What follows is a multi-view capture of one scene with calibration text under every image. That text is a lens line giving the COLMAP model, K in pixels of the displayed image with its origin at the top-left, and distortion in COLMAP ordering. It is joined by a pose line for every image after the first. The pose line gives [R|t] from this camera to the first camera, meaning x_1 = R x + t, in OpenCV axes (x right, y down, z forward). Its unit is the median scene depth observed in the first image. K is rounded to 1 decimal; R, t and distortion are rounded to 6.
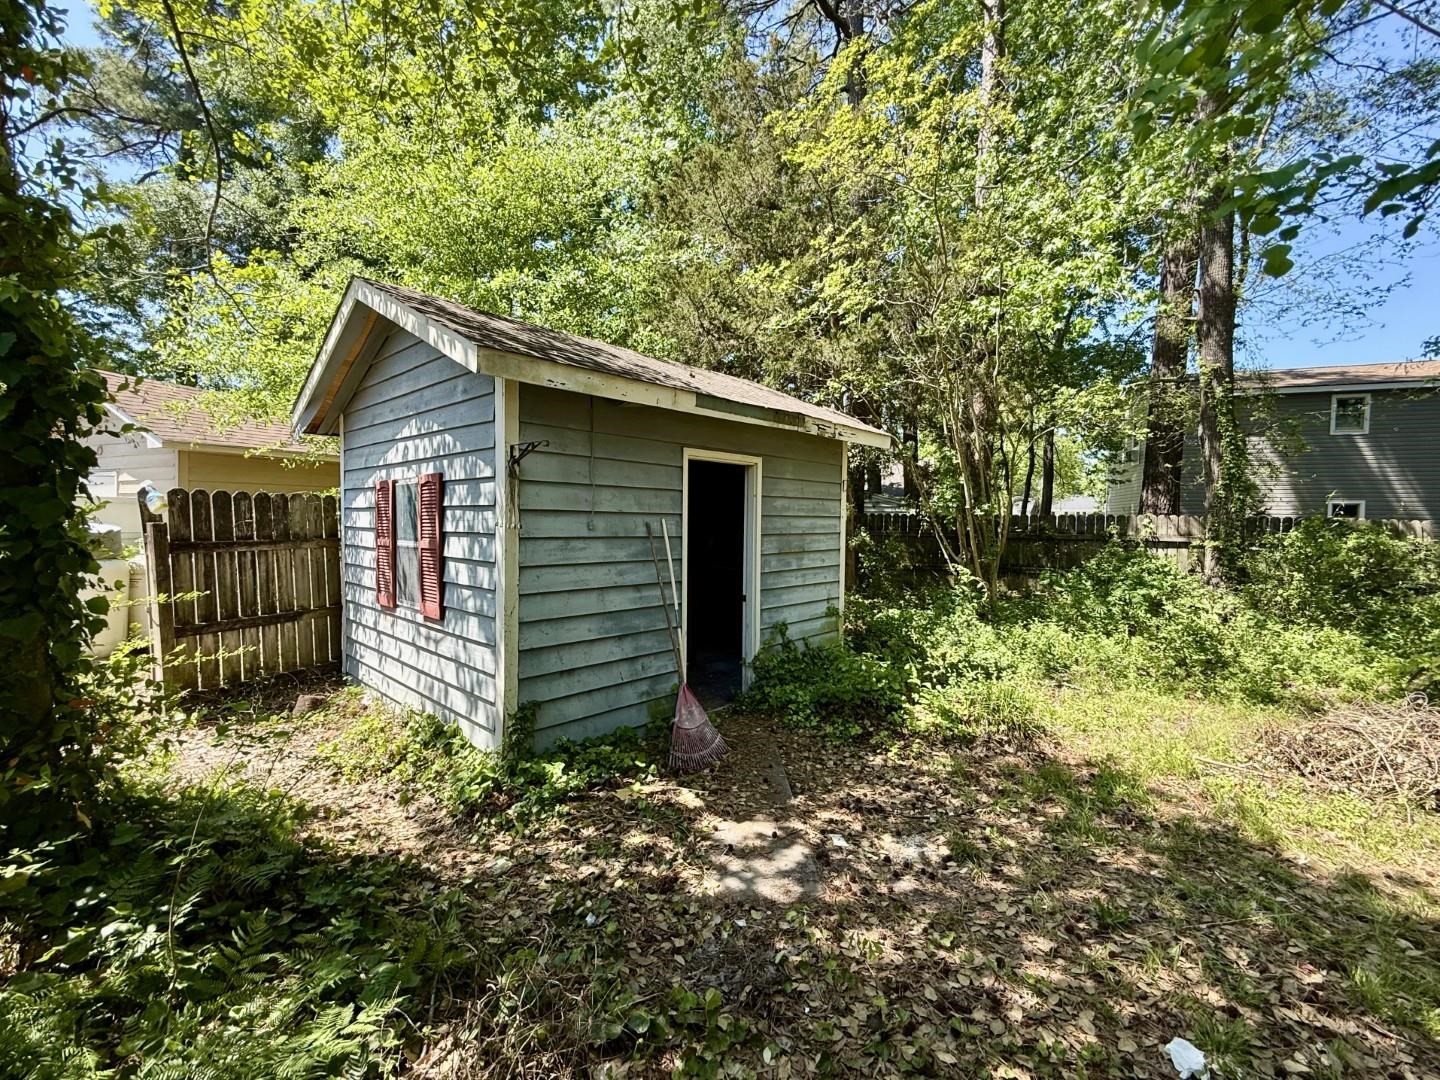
lens RADIAL K [[589.0, 0, 728.2], [0, 589.0, 540.9], [0, 0, 1]] dist [0.000543, 0.000190]
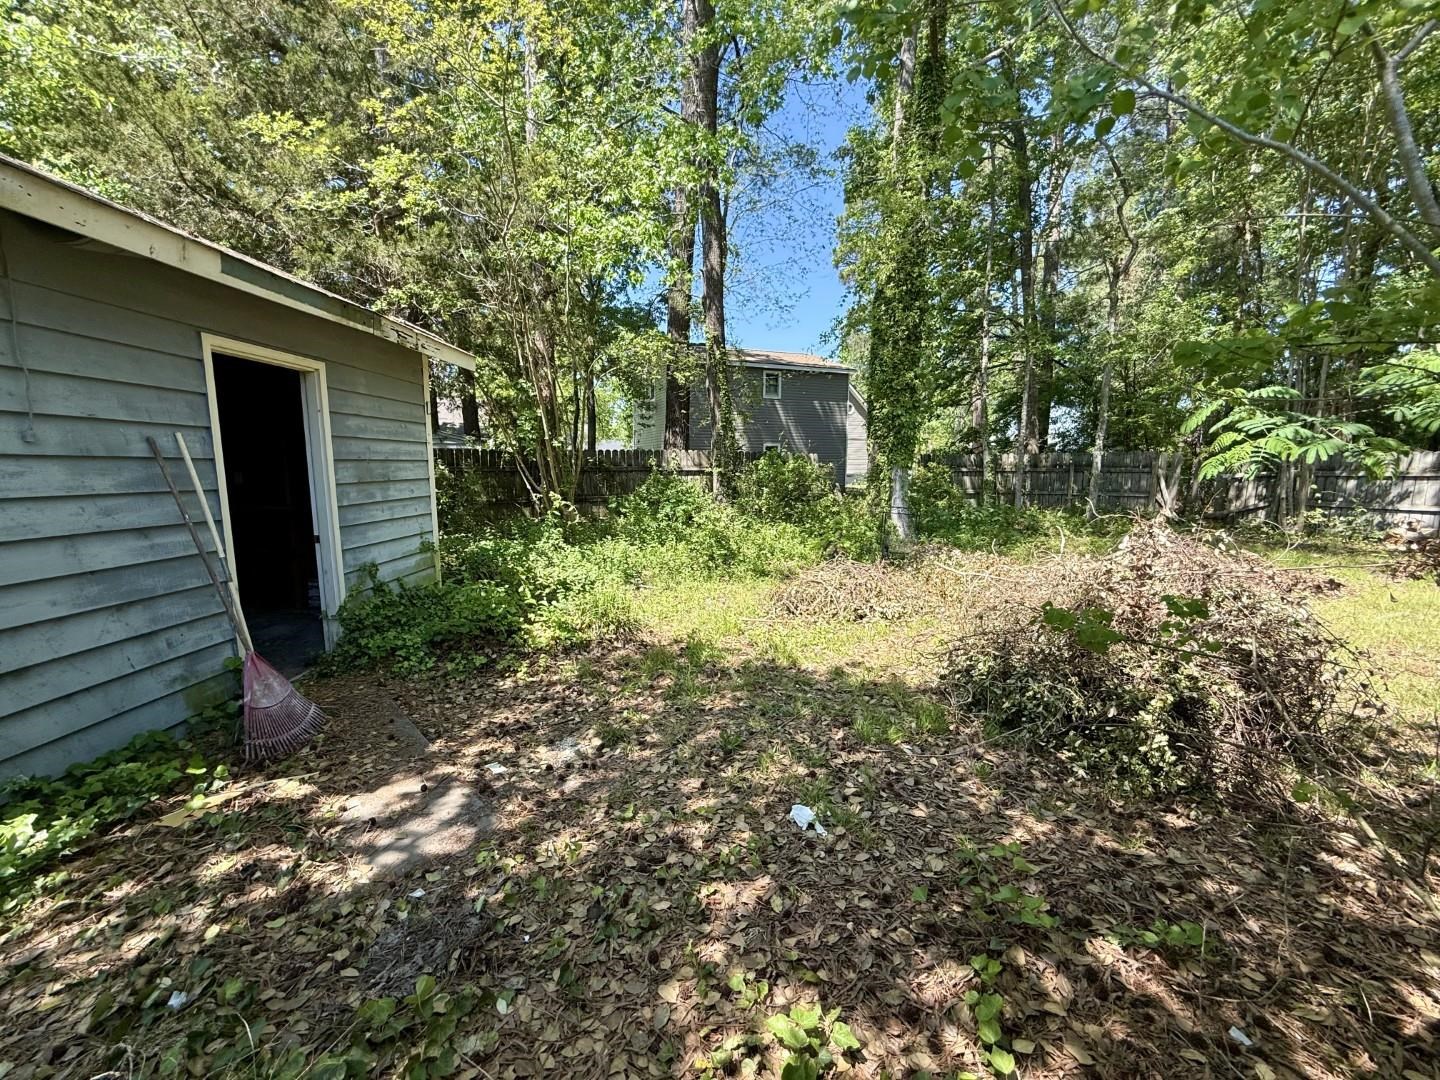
lens RADIAL K [[562.6, 0, 715.7], [0, 562.6, 532.5], [0, 0, 1]] dist [0.000800, 0.000270]
pose [[0.763206, -0.095310, 0.639087, -0.068689], [0.033507, 0.993569, 0.108161, 0.033119], [-0.645285, -0.061135, 0.761491, 0.078381]]
